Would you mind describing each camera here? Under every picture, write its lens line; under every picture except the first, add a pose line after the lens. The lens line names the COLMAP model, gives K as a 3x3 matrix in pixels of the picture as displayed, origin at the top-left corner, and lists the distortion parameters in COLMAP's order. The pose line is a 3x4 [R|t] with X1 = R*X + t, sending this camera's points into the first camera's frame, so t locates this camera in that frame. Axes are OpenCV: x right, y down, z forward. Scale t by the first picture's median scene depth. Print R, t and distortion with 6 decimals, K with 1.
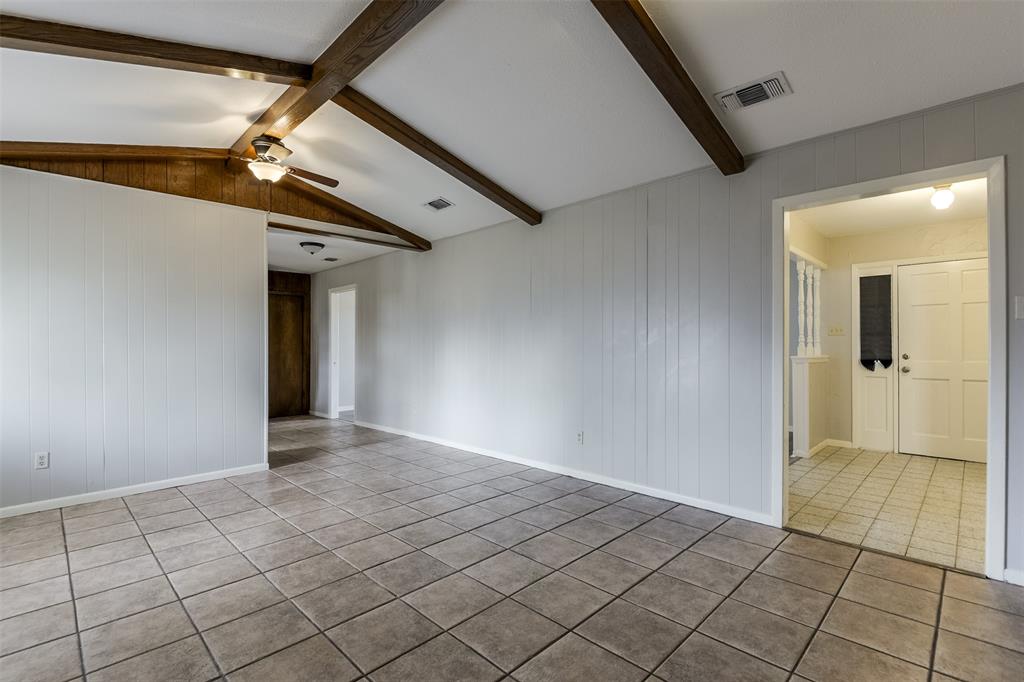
lens RADIAL K [[468.8, 0, 512.0], [0, 468.8, 341.0], [0, 0, 1]] dist [0.012009, -0.011798]
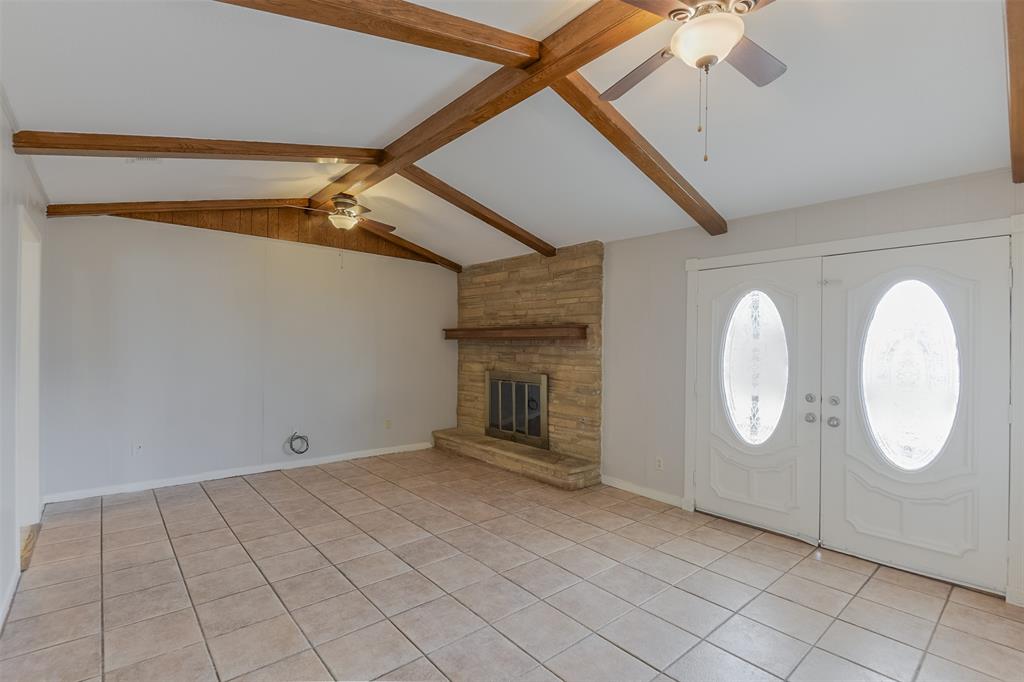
lens RADIAL K [[476.4, 0, 507.6], [0, 476.4, 342.9], [0, 0, 1]] dist [-0.002077, -0.026874]
pose [[-0.997102, -0.014750, 0.074639, -0.405926], [-0.015353, 0.999854, -0.007500, -0.049770], [-0.074517, -0.008625, -0.997182, 1.752796]]
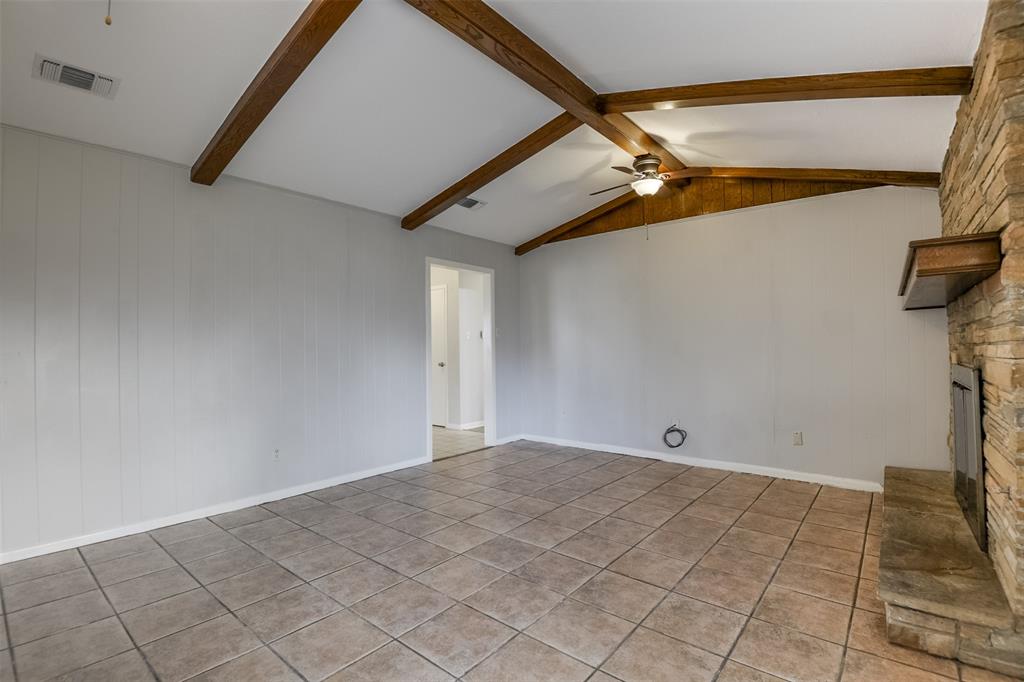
lens RADIAL K [[476.4, 0, 507.6], [0, 476.4, 342.9], [0, 0, 1]] dist [-0.002077, -0.026874]
pose [[-0.077919, 0.010272, 0.996907, -1.031054], [0.003097, 0.999945, -0.010062, 0.009261], [-0.996955, 0.002303, -0.077946, 0.835577]]
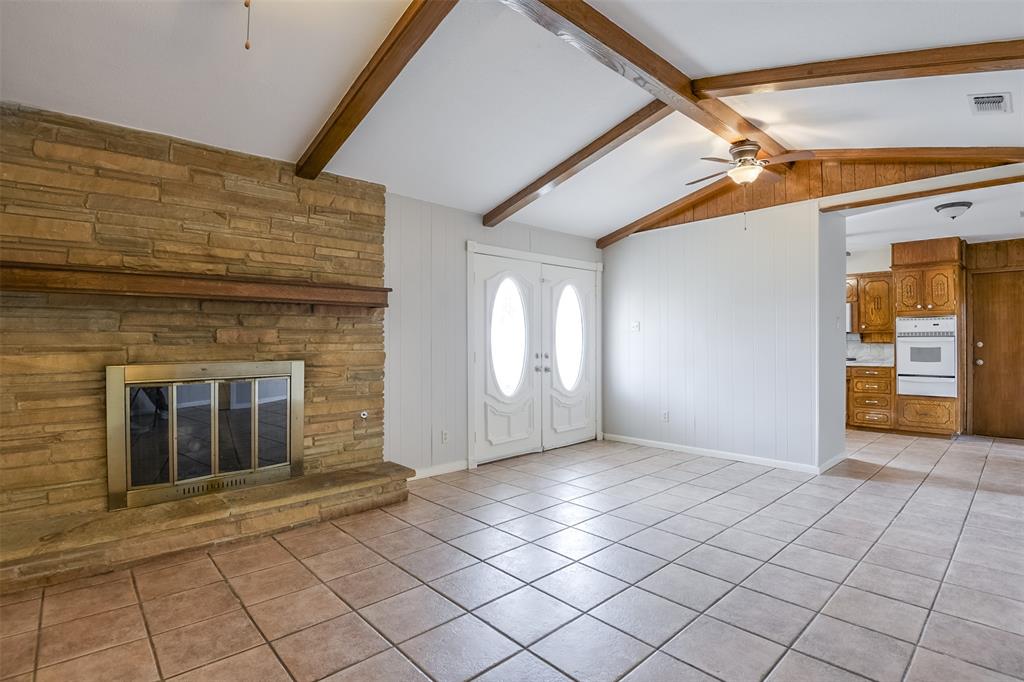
lens RADIAL K [[495.4, 0, 539.9], [0, 495.4, 340.3], [0, 0, 1]] dist [0.002600, -0.027086]
pose [[-0.005151, -0.000236, -0.999987, 0.666453], [0.007415, 0.999972, -0.000274, 0.004899], [0.999959, -0.007416, -0.005149, 0.644982]]
